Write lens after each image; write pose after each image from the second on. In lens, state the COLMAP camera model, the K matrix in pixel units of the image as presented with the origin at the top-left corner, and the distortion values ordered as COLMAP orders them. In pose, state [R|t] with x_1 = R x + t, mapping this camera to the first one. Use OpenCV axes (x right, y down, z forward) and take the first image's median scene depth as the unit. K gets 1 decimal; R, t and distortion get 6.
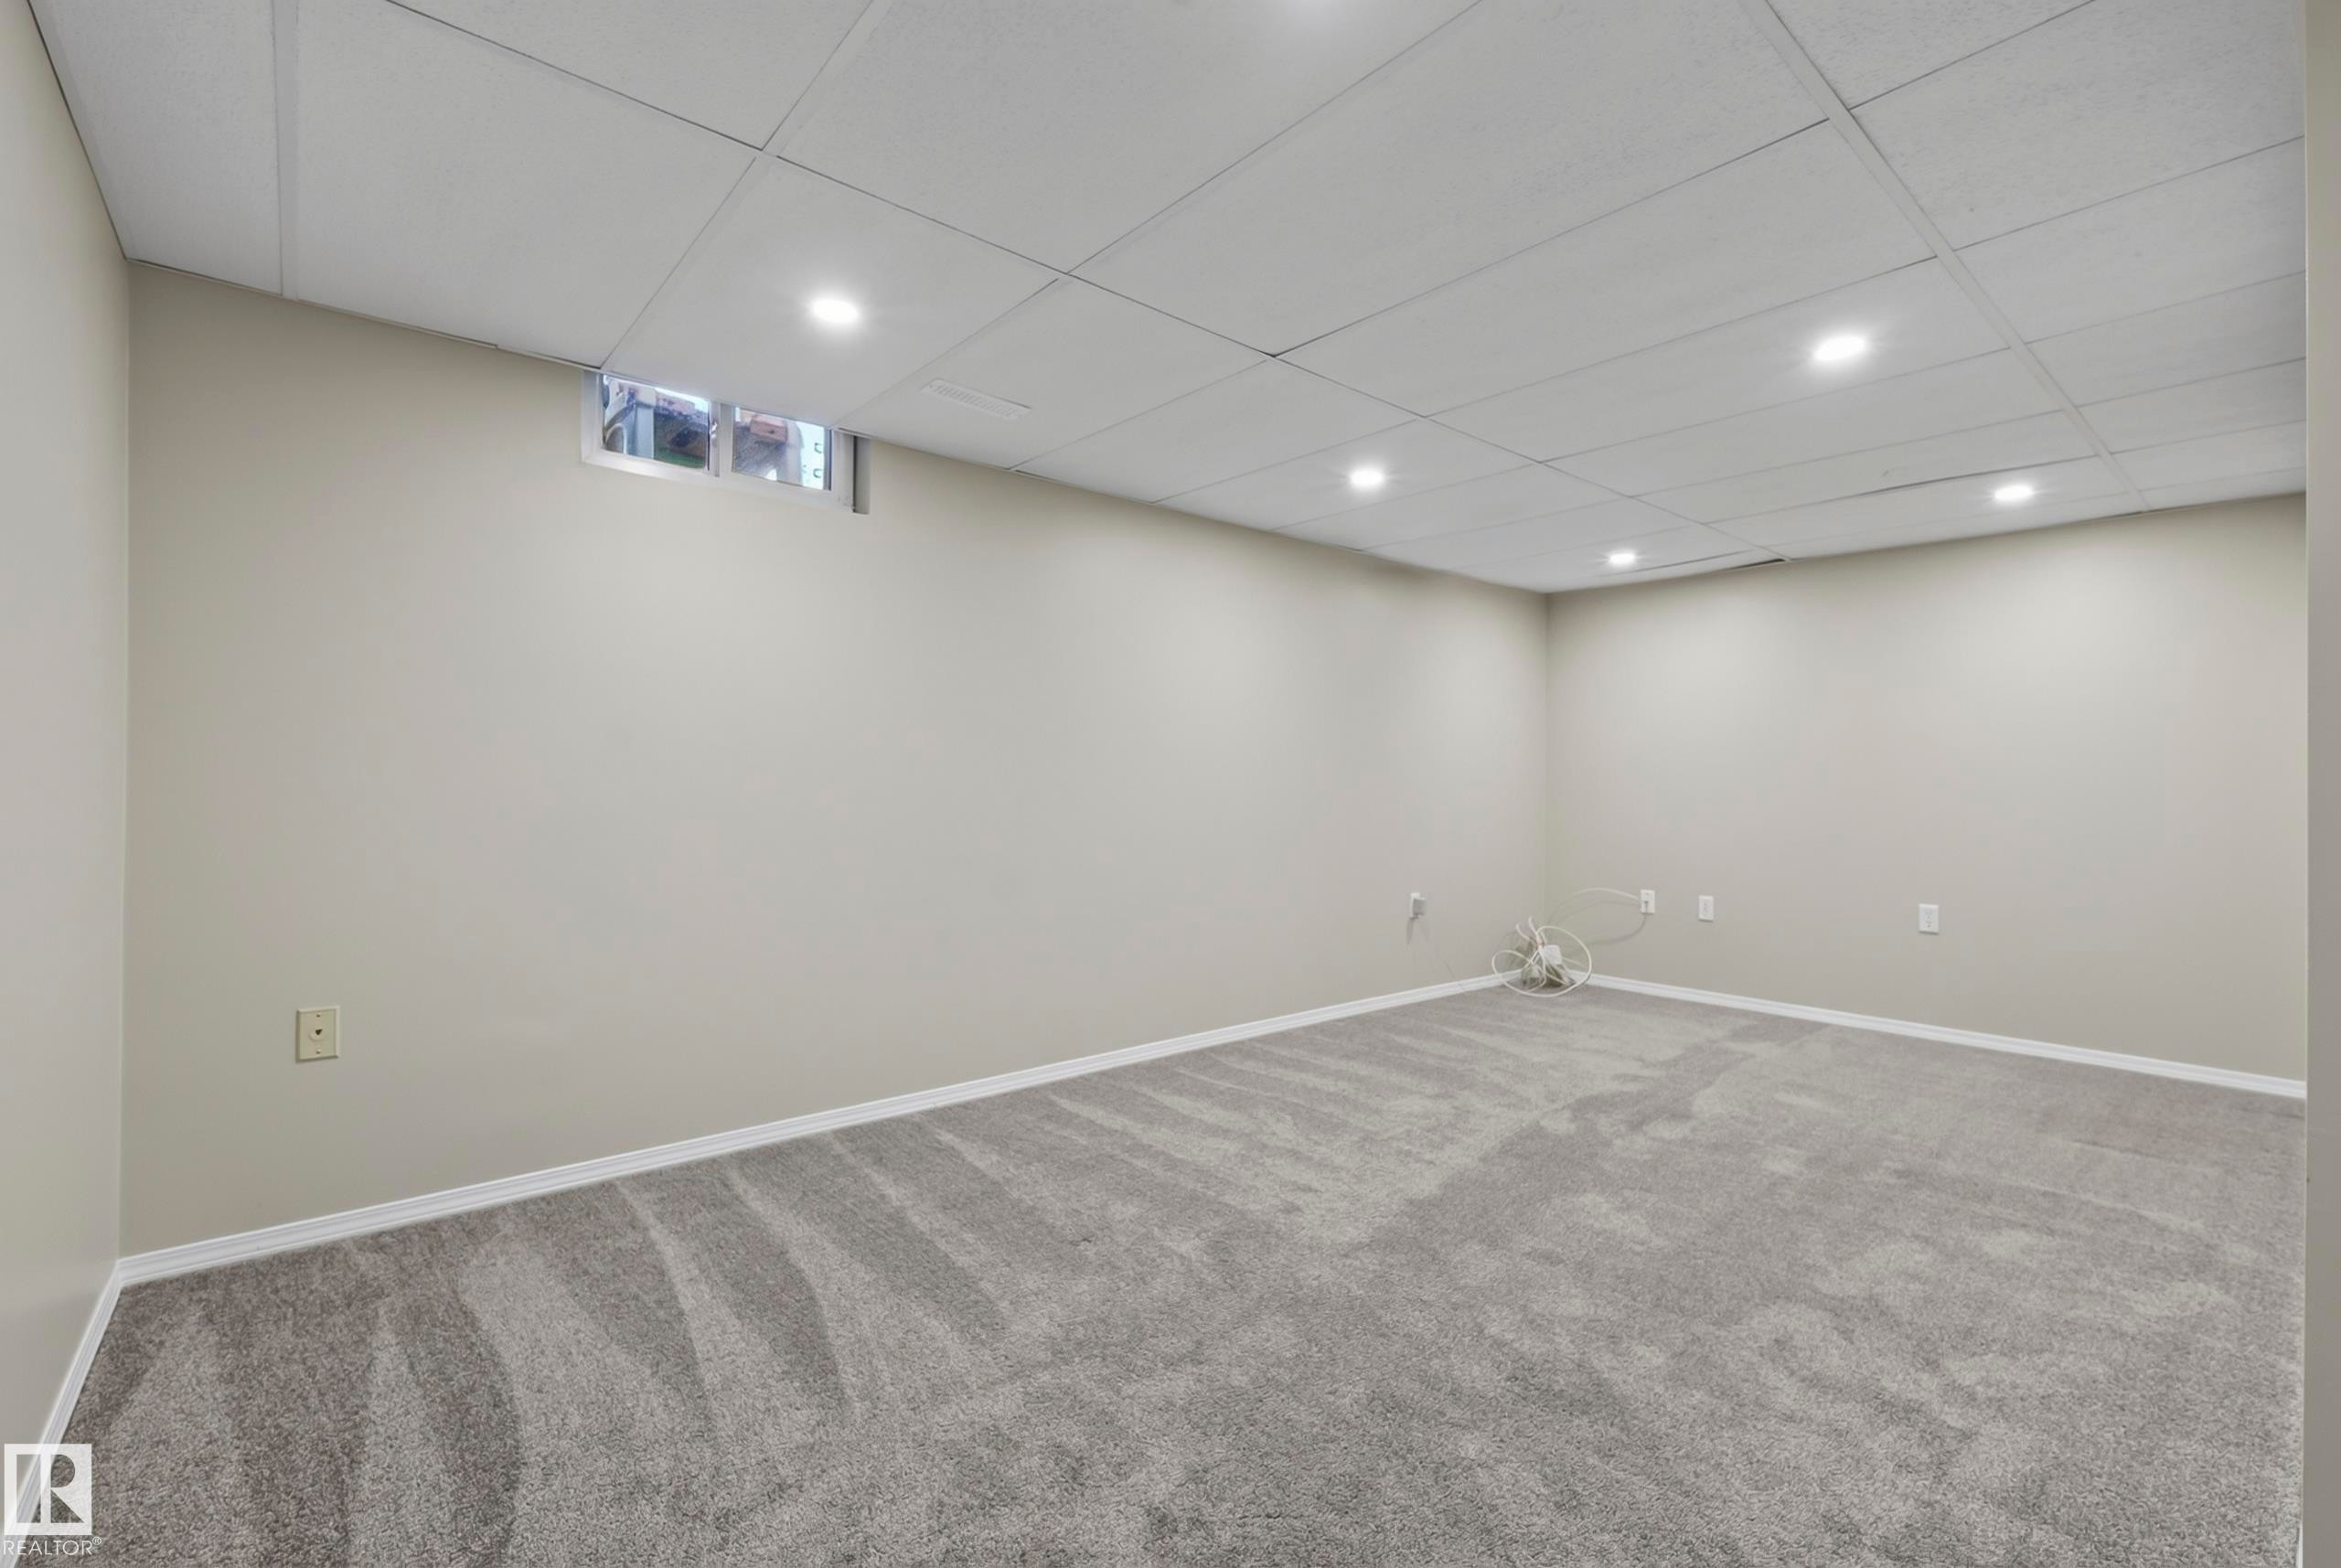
lens RADIAL K [[1018.7, 0, 1177.2], [0, 1018.7, 786.7], [0, 0, 1]] dist [-0.007028, 0.000822]
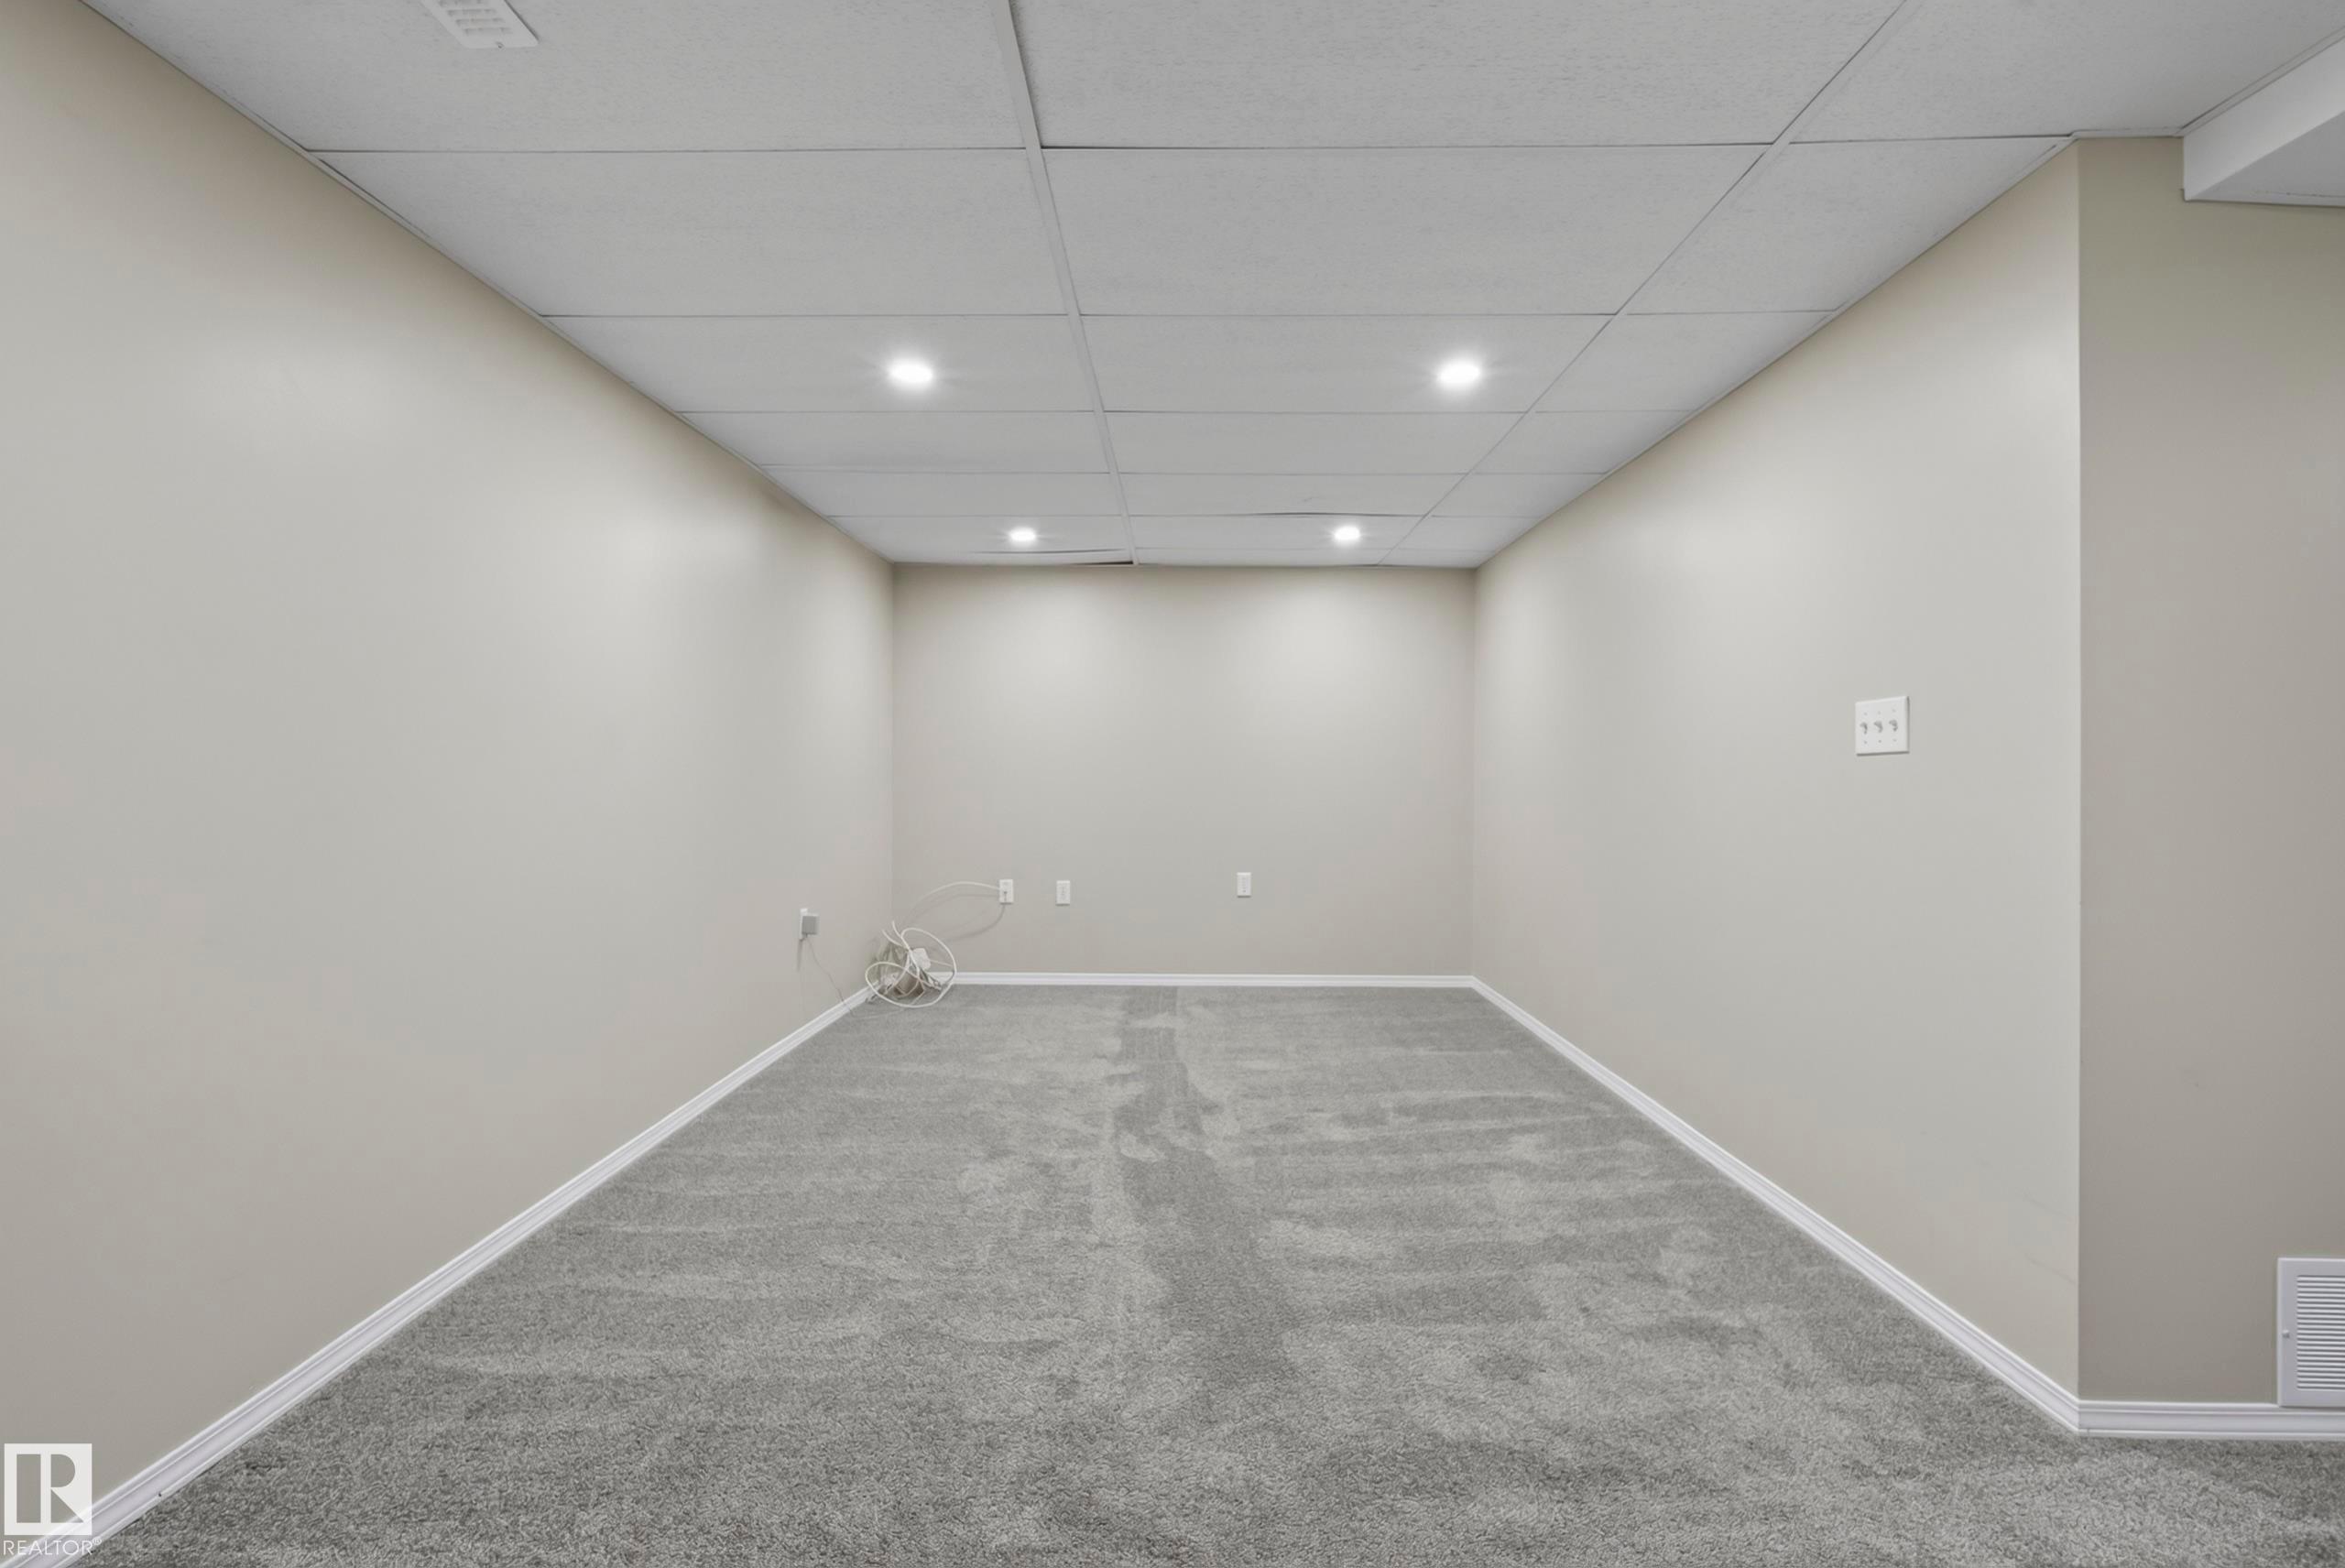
lens RADIAL K [[1020.5, 0, 1168.3], [0, 1020.5, 790.3], [0, 0, 1]] dist [-0.007028, 0.000822]
pose [[0.663635, -0.020337, 0.747780, -0.194538], [0.005719, 0.999739, 0.022115, -0.006620], [-0.748035, -0.010400, 0.663578, 0.261602]]
